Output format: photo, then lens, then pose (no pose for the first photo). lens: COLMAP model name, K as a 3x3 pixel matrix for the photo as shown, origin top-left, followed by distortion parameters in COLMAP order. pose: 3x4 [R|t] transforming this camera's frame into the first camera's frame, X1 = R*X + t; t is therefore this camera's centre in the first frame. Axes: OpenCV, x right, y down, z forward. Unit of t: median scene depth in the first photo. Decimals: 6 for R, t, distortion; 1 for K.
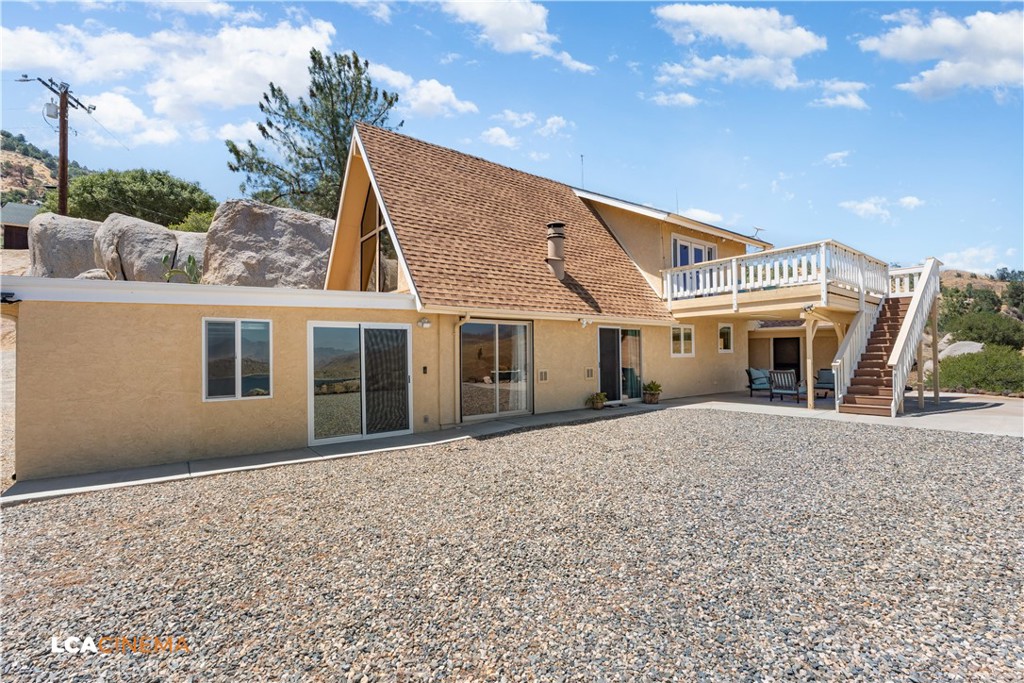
lens RADIAL K [[453.8, 0, 512.0], [0, 453.8, 341.5], [0, 0, 1]] dist [-0.005392, -0.000317]
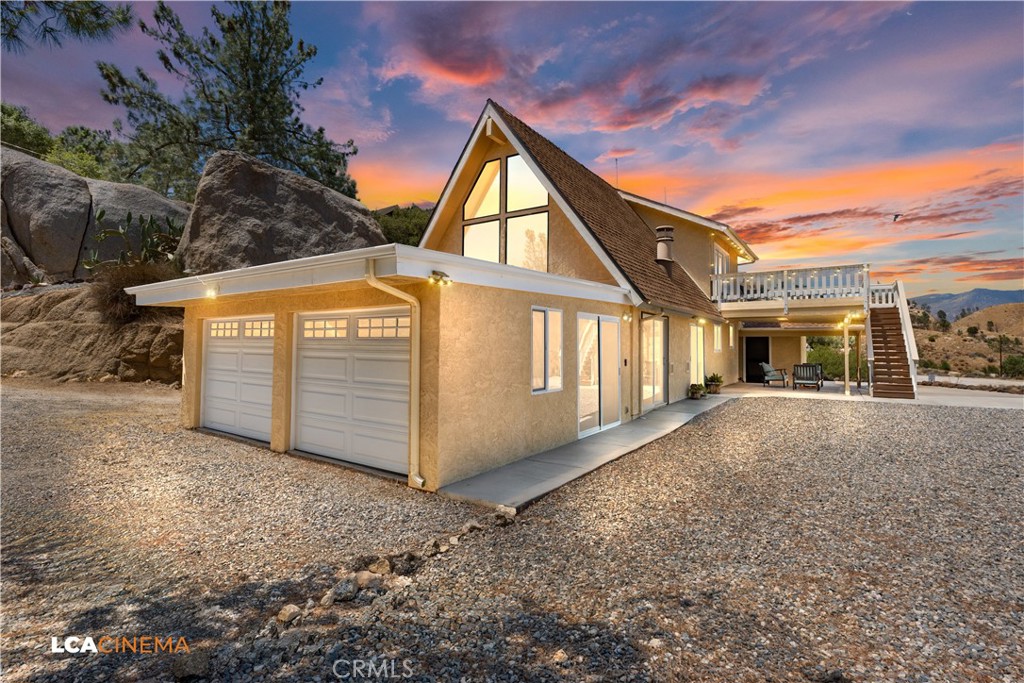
lens RADIAL K [[484.9, 0, 512.4], [0, 484.9, 322.4], [0, 0, 1]] dist [-0.007795, 0.000334]
pose [[0.943151, 0.029926, 0.331014, -0.405349], [-0.021185, 0.999326, -0.029984, 0.005507], [-0.331688, 0.021267, 0.943149, 0.024183]]
